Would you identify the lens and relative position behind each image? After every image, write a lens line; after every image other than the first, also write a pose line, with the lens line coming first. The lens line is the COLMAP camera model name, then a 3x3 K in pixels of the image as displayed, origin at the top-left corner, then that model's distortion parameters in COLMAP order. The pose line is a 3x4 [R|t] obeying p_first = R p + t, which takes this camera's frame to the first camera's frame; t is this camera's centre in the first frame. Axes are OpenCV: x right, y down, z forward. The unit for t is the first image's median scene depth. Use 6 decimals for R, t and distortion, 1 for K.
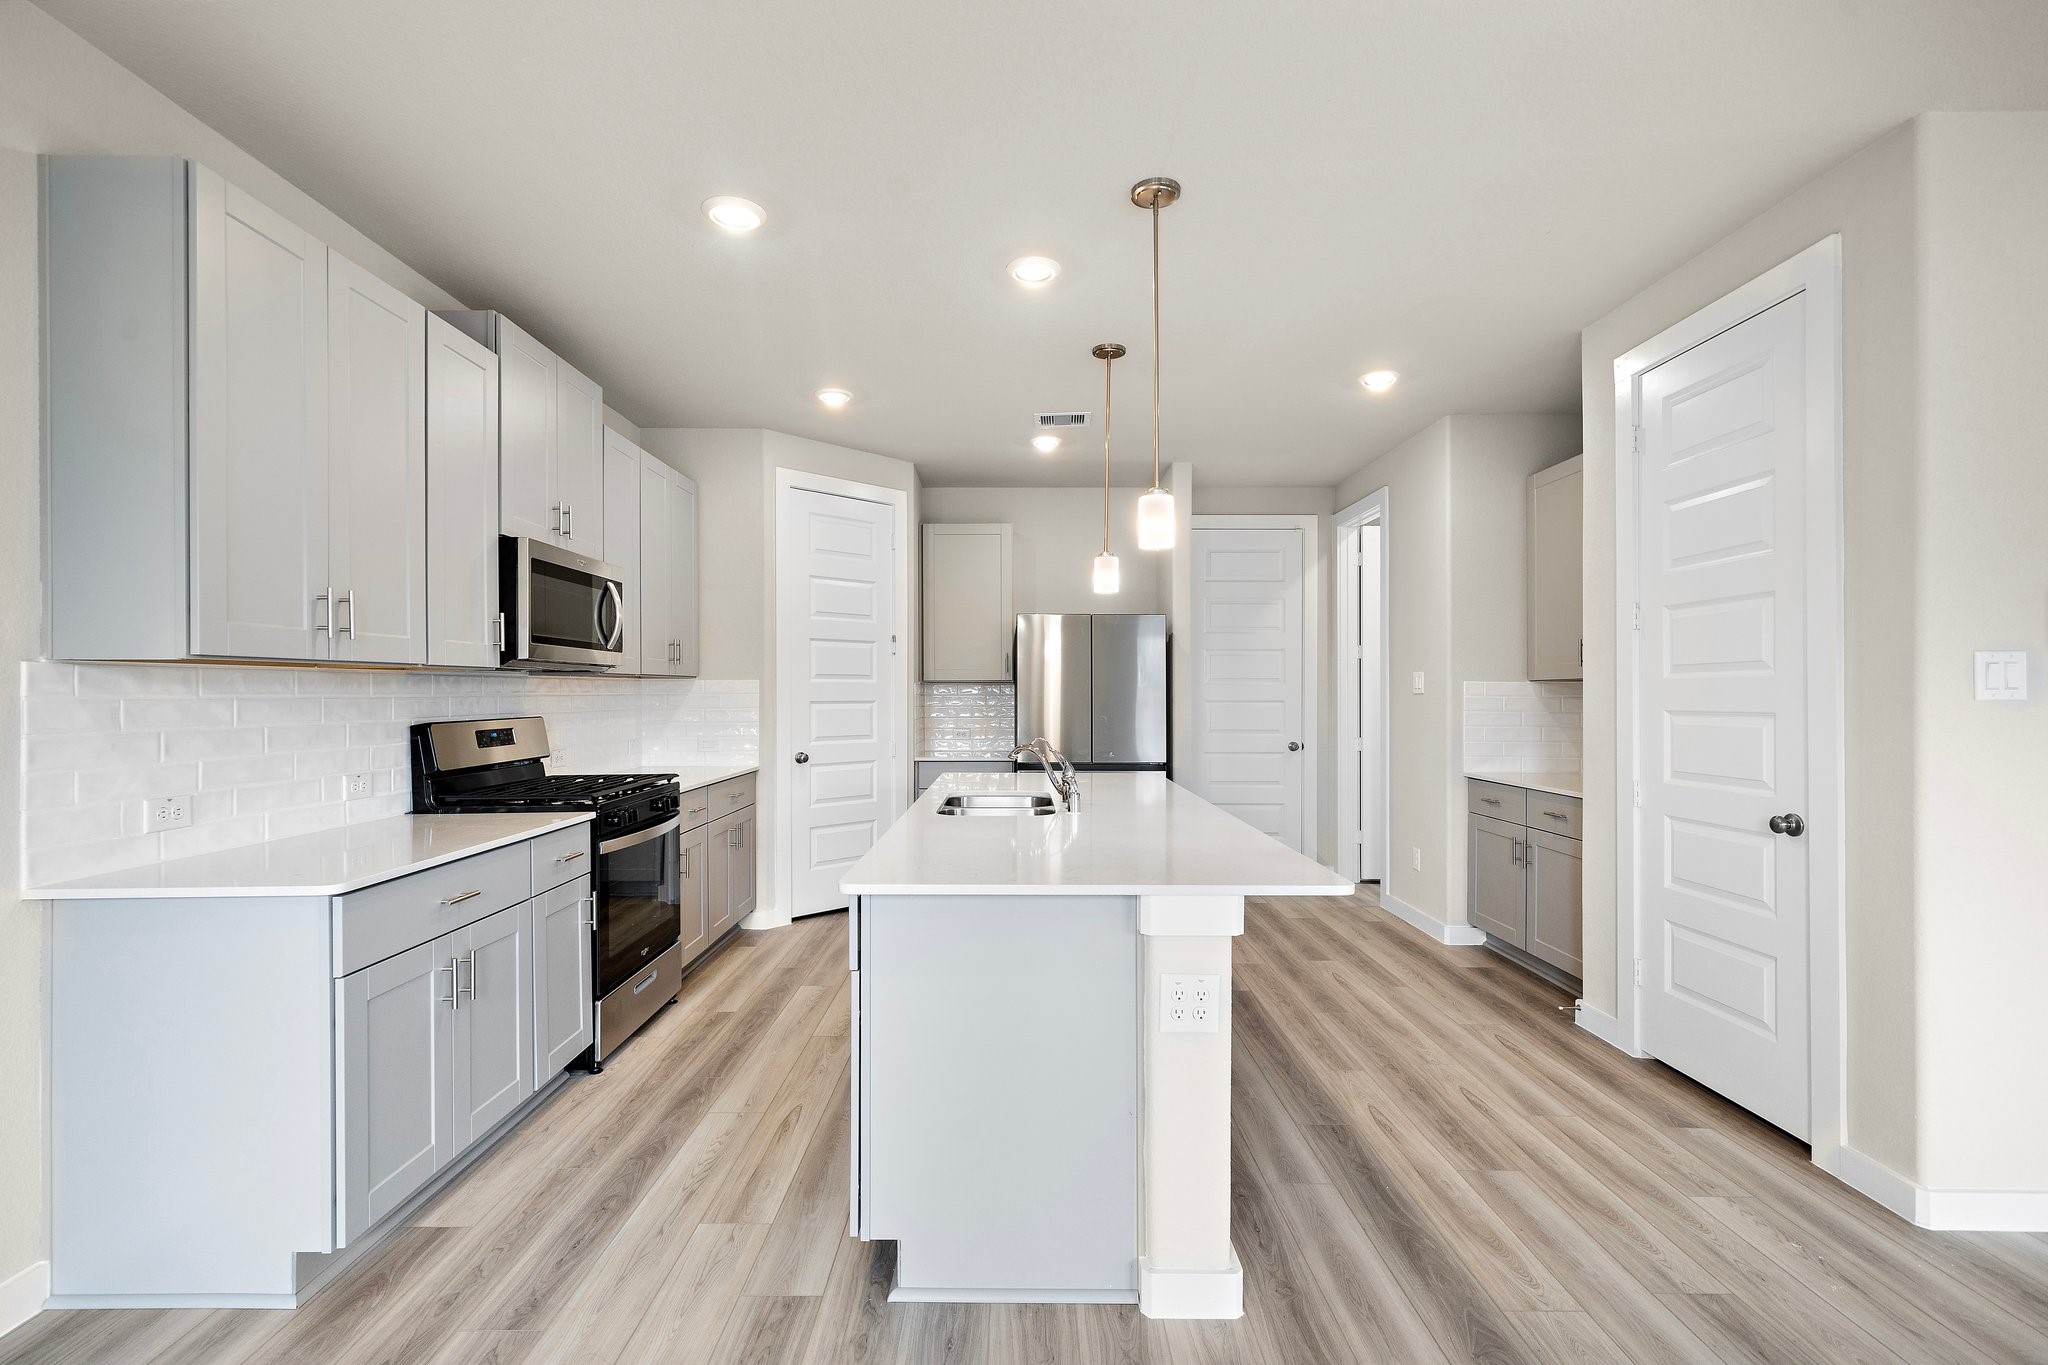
lens RADIAL K [[914.8, 0, 1010.0], [0, 914.8, 686.0], [0, 0, 1]] dist [0.004251, -0.000268]
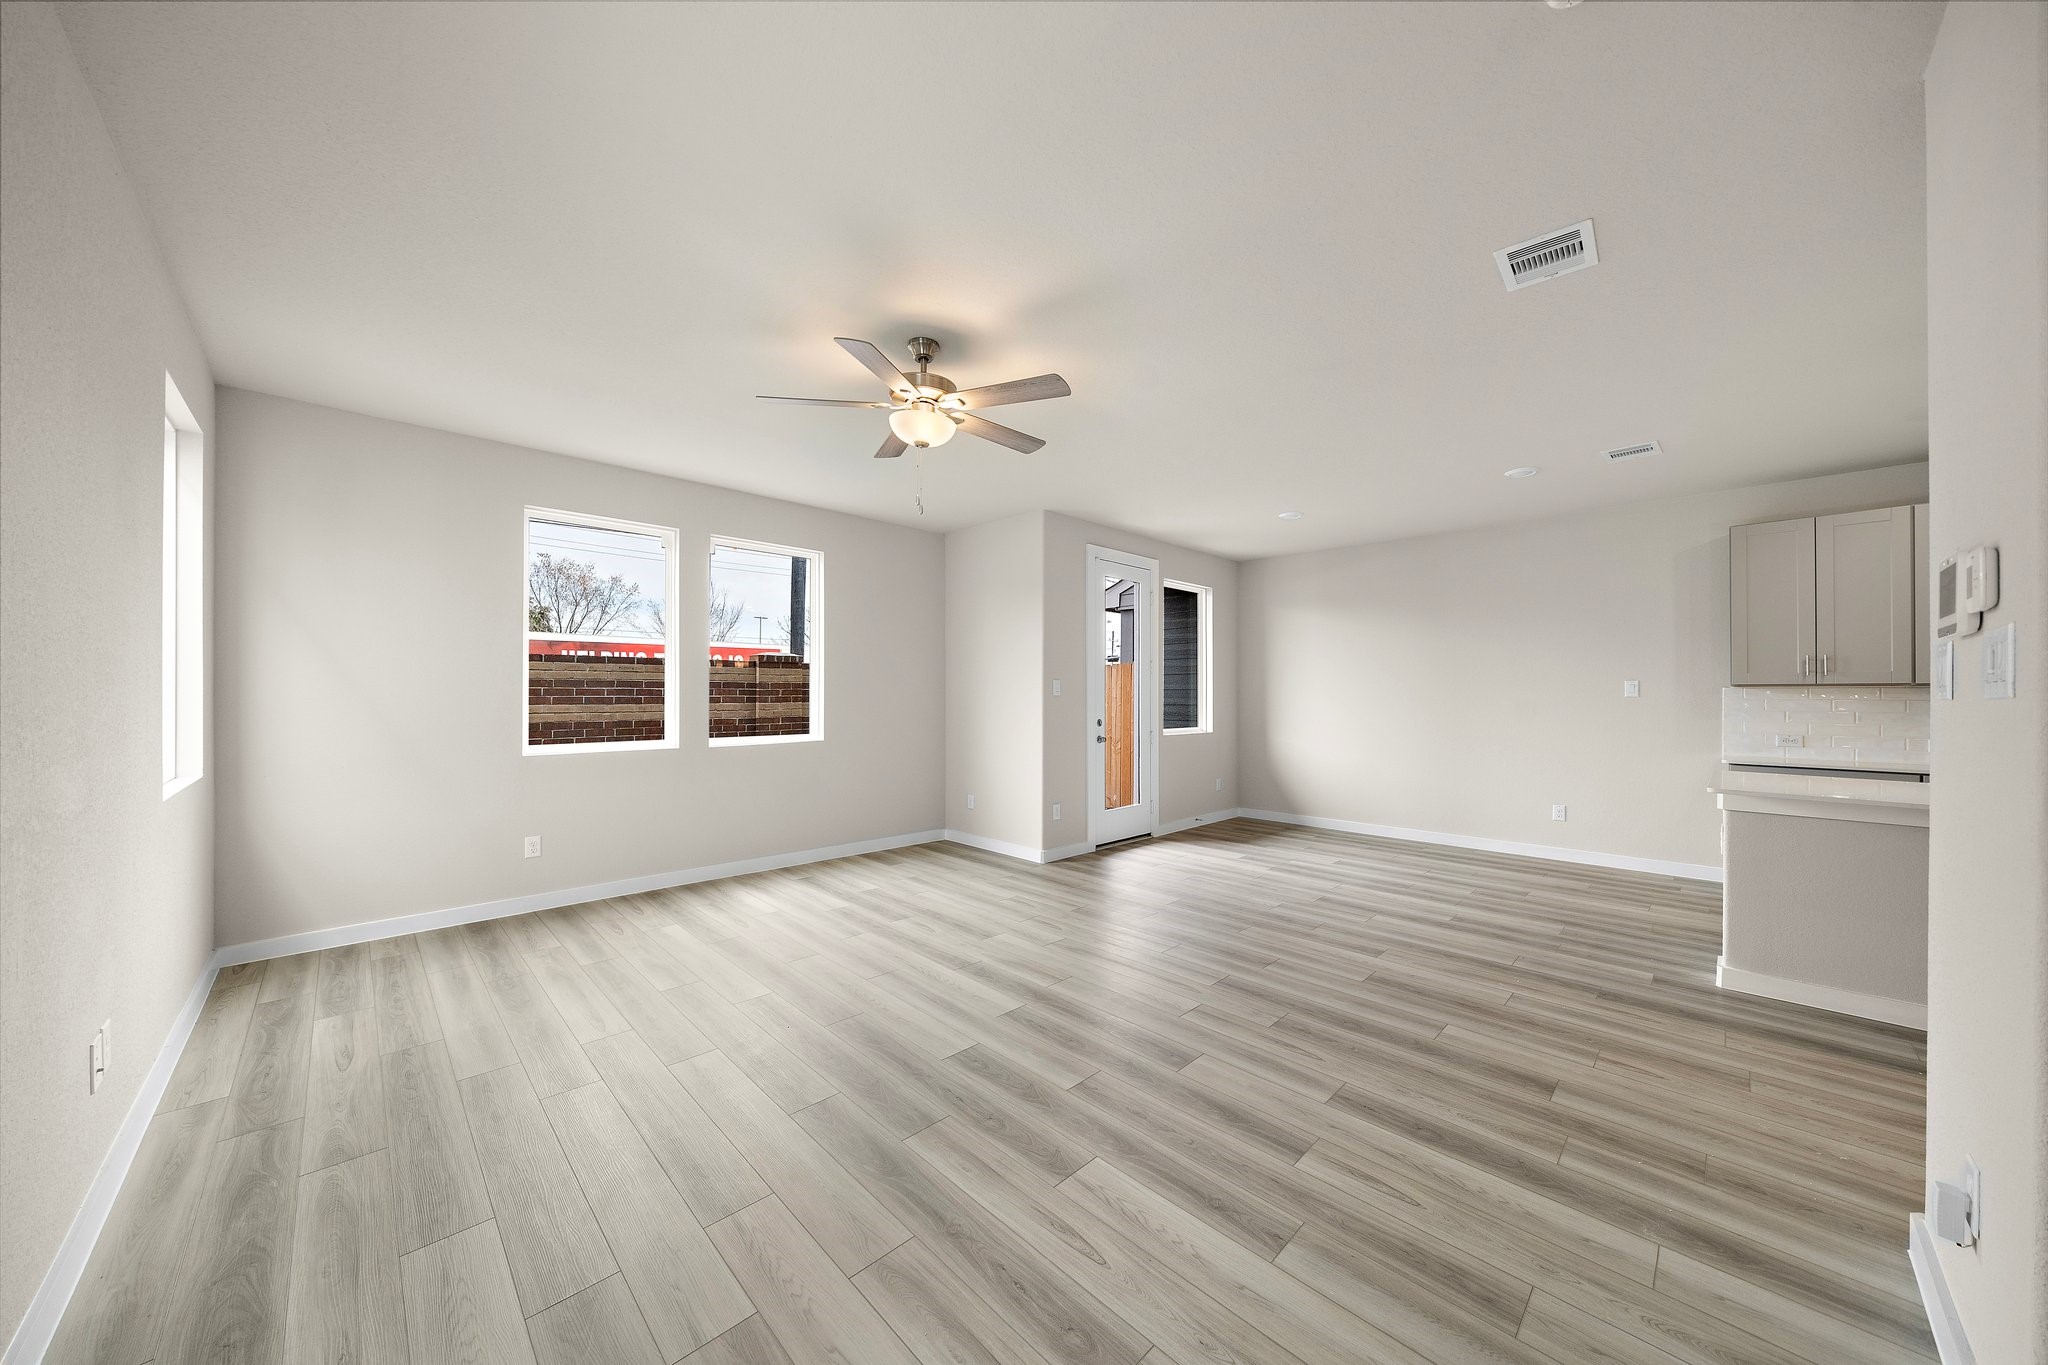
lens RADIAL K [[696.4, 0, 1010.6], [0, 696.4, 690.9], [0, 0, 1]] dist [-0.005098, -0.000014]
pose [[-0.721875, -0.007821, -0.691980, 1.588567], [0.000965, 0.999924, -0.012308, 0.008912], [0.692023, -0.009553, -0.721812, 0.637263]]
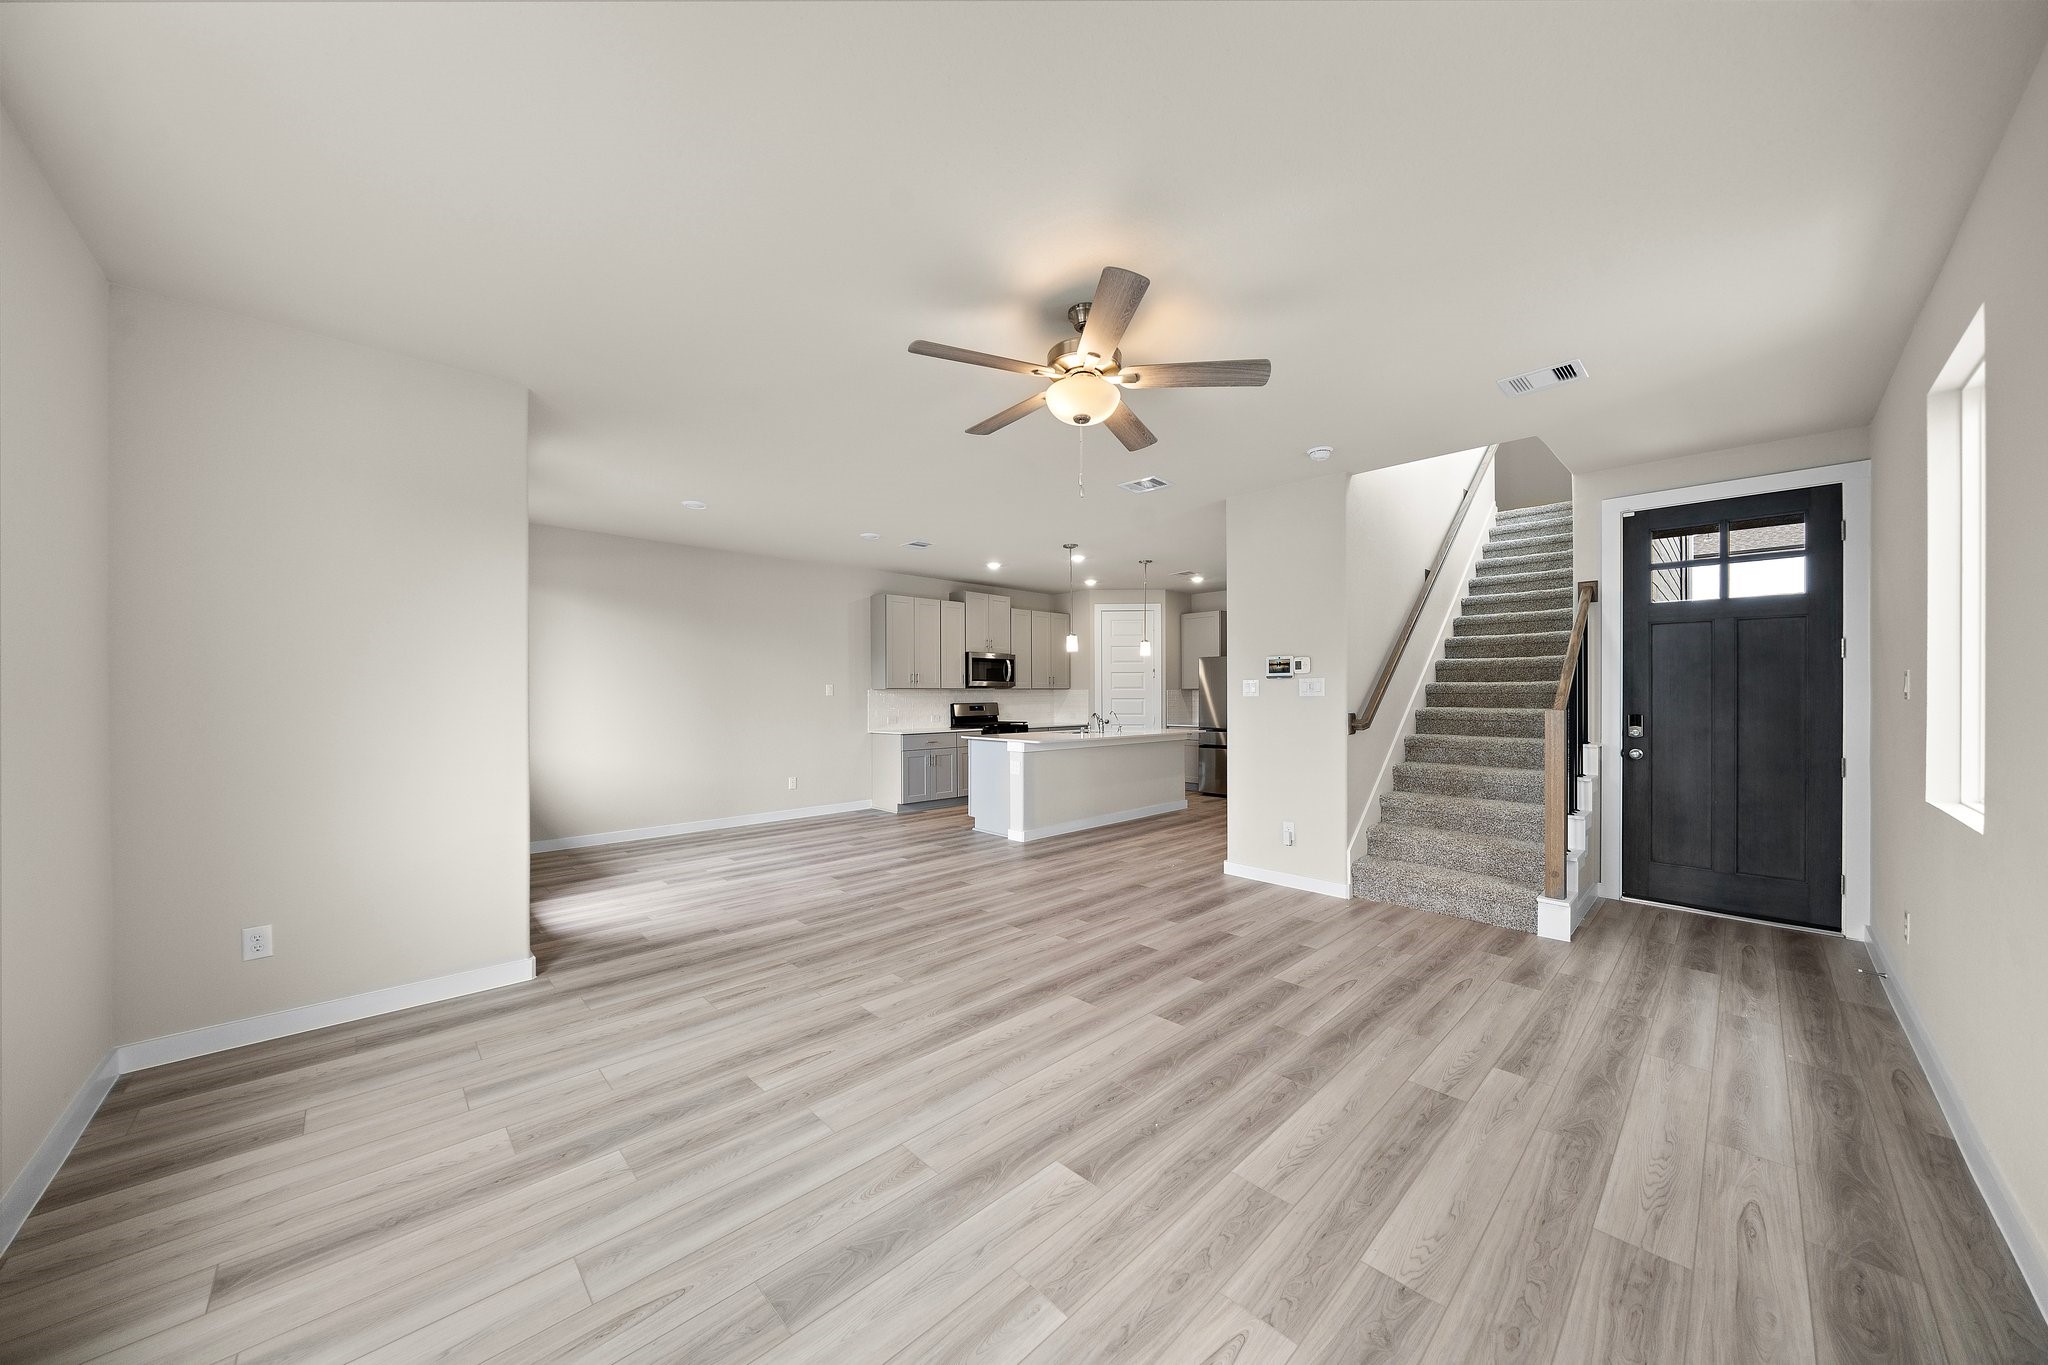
lens RADIAL K [[696.4, 0, 1014.3], [0, 696.4, 687.2], [0, 0, 1]] dist [-0.005098, -0.000014]
pose [[0.688231, -0.010192, -0.725420, 1.584545], [0.008981, 0.999944, -0.005529, -0.007012], [0.725436, -0.002710, 0.688284, -0.767191]]
